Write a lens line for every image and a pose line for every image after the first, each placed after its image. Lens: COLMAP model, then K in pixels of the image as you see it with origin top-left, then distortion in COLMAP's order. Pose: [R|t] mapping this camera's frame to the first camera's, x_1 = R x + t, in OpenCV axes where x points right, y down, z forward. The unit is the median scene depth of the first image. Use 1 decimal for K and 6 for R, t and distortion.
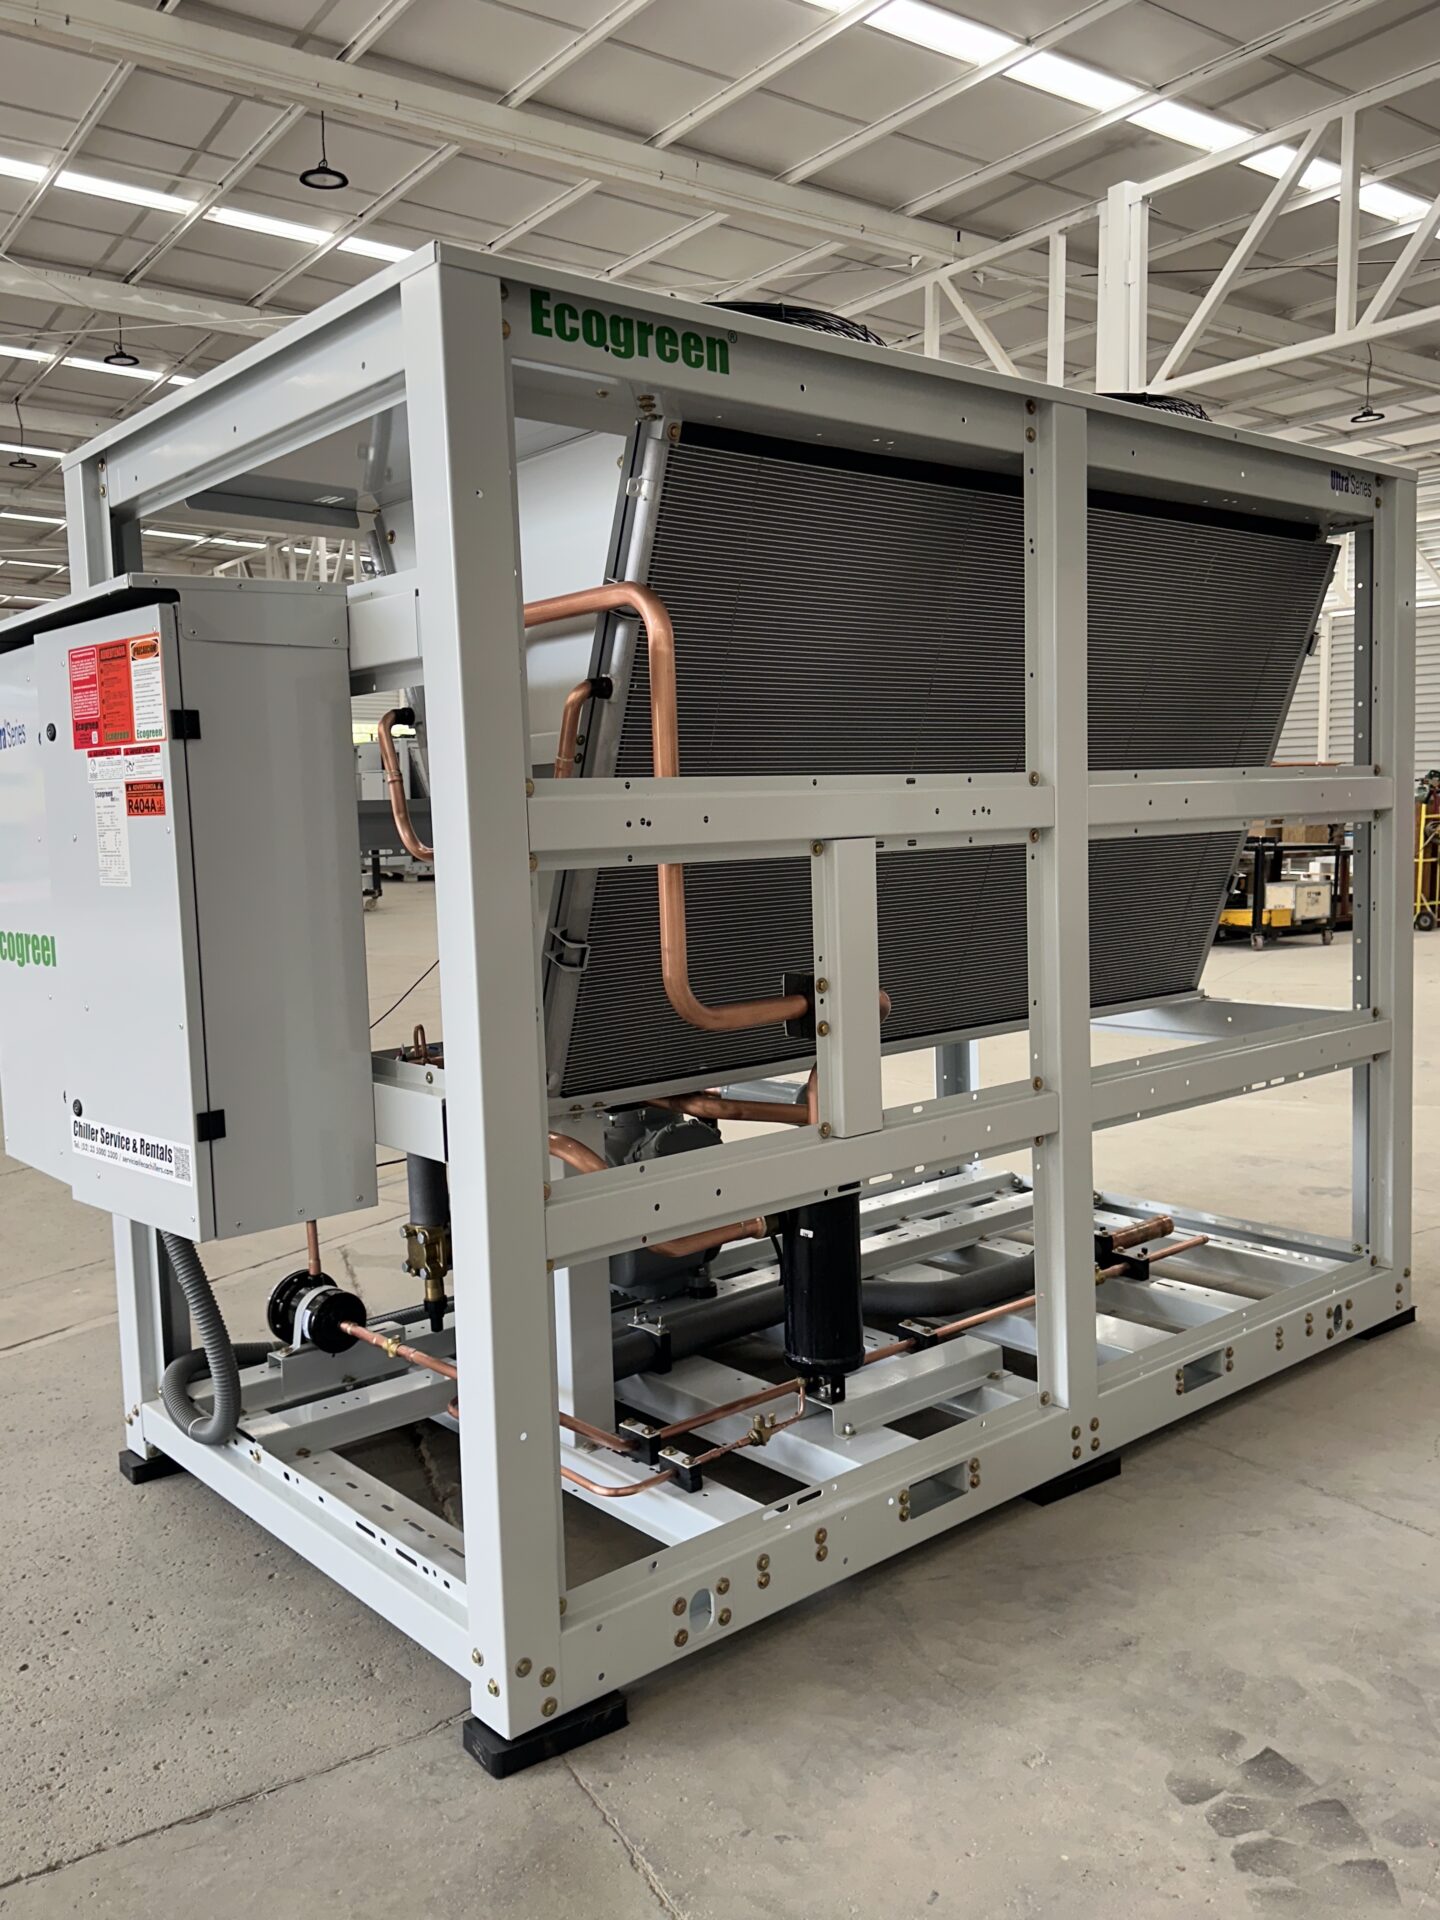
lens RADIAL K [[1577.6, 0, 720.0], [0, 1577.6, 960.0], [0, 0, 1]] dist [0.000274, 0.001942]
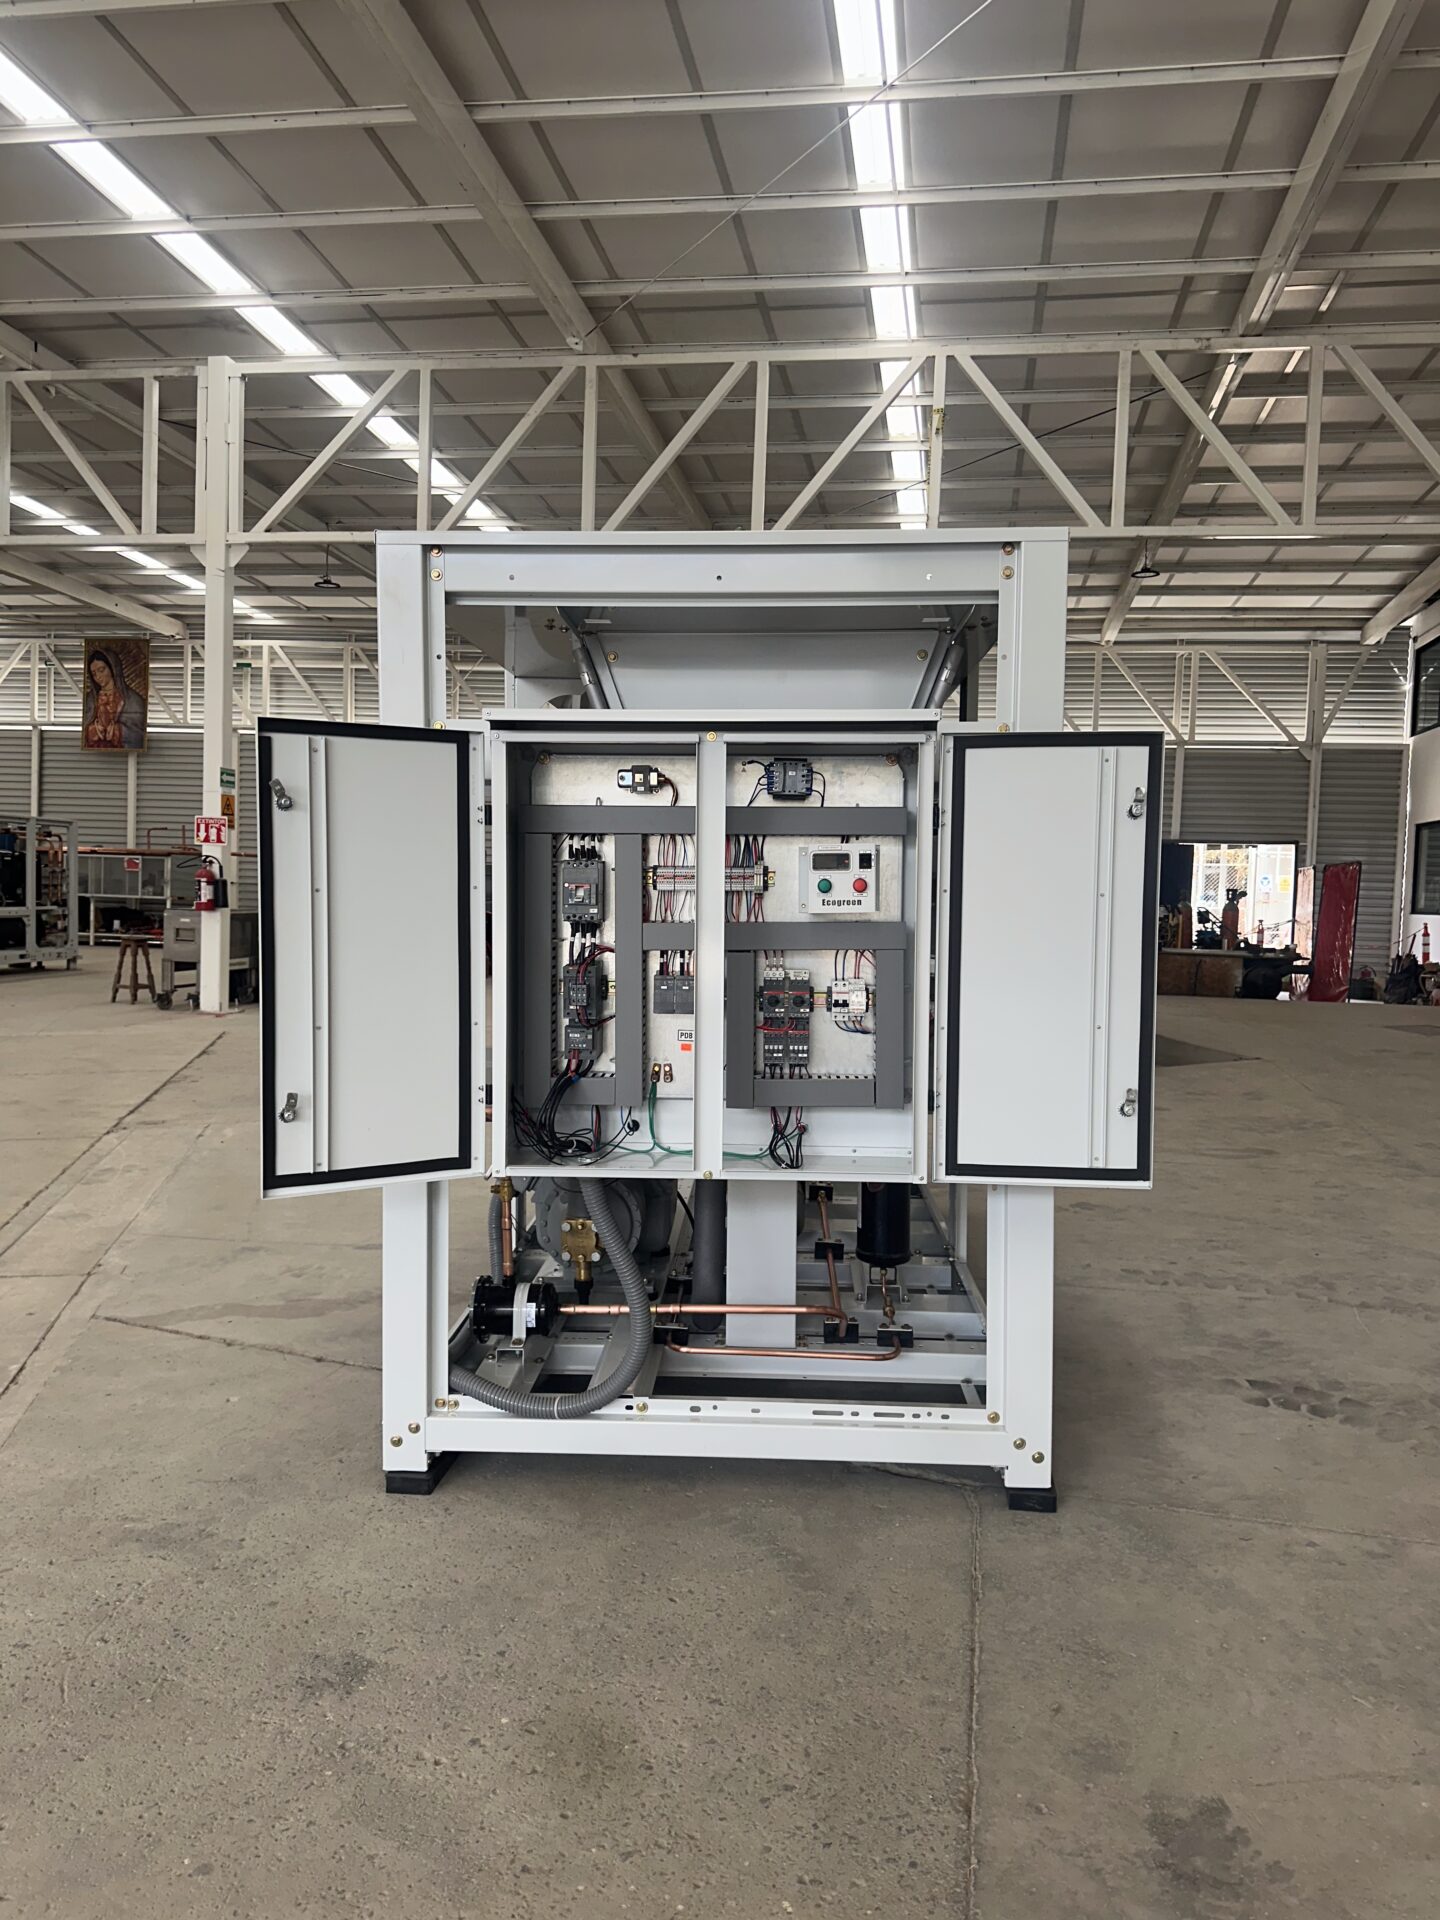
lens RADIAL K [[1361.9, 0, 720.0], [0, 1361.9, 960.0], [0, 0, 1]] dist [-0.001706, -0.003616]
pose [[0.677568, -0.000366, 0.735460, -0.257478], [0.034521, 0.998914, -0.031306, 0.002903], [-0.734650, 0.046601, 0.676844, 0.062359]]
